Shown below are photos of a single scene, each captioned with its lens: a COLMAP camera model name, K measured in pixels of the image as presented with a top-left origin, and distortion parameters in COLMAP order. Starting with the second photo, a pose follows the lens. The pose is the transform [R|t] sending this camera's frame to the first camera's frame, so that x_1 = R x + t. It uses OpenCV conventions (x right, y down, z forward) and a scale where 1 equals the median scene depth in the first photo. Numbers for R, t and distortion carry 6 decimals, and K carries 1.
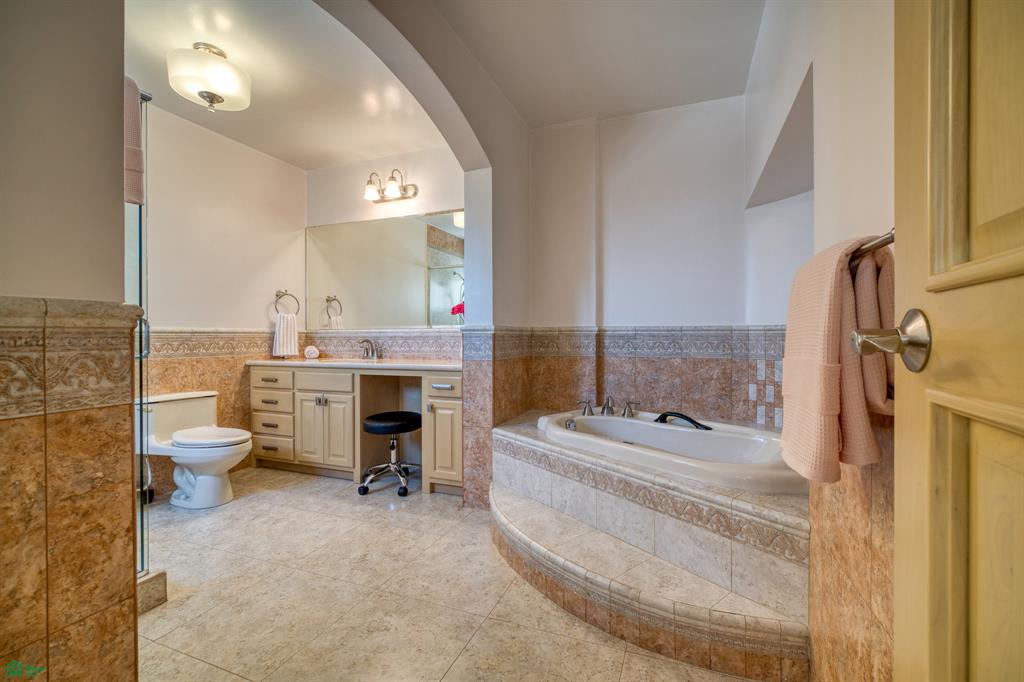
lens RADIAL K [[403.7, 0, 510.6], [0, 403.7, 338.6], [0, 0, 1]] dist [0.000731, 0.000089]
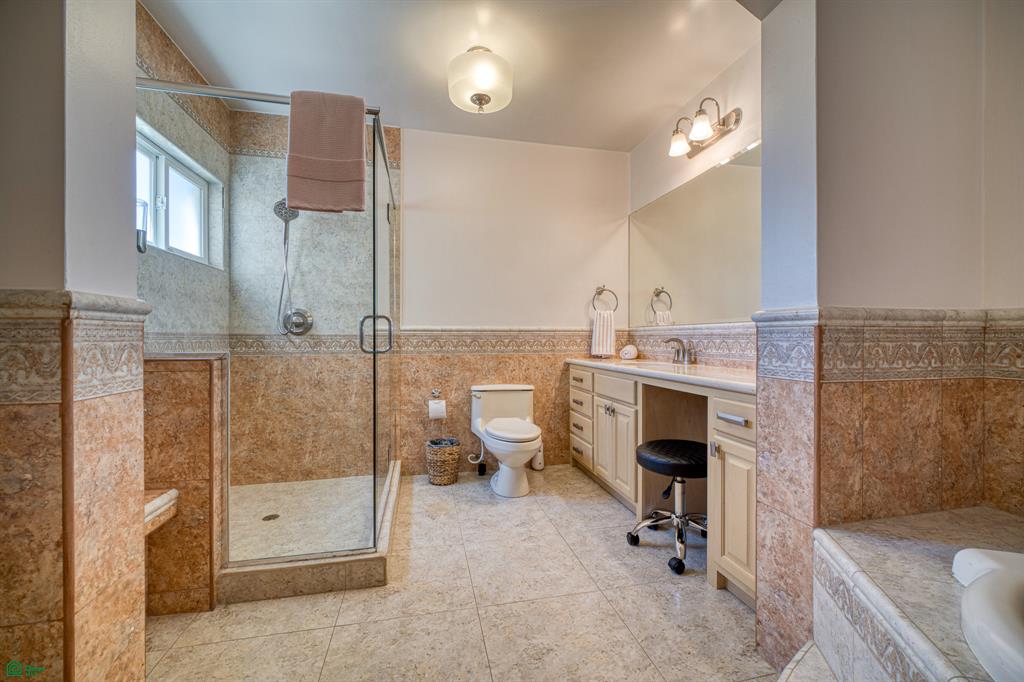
lens RADIAL K [[403.7, 0, 510.6], [0, 403.7, 338.6], [0, 0, 1]] dist [0.000731, 0.000089]
pose [[0.589366, 0.005584, -0.807847, 0.111121], [-0.005366, 0.999981, 0.002997, 0.003286], [0.807849, 0.002569, 0.589384, 0.391102]]
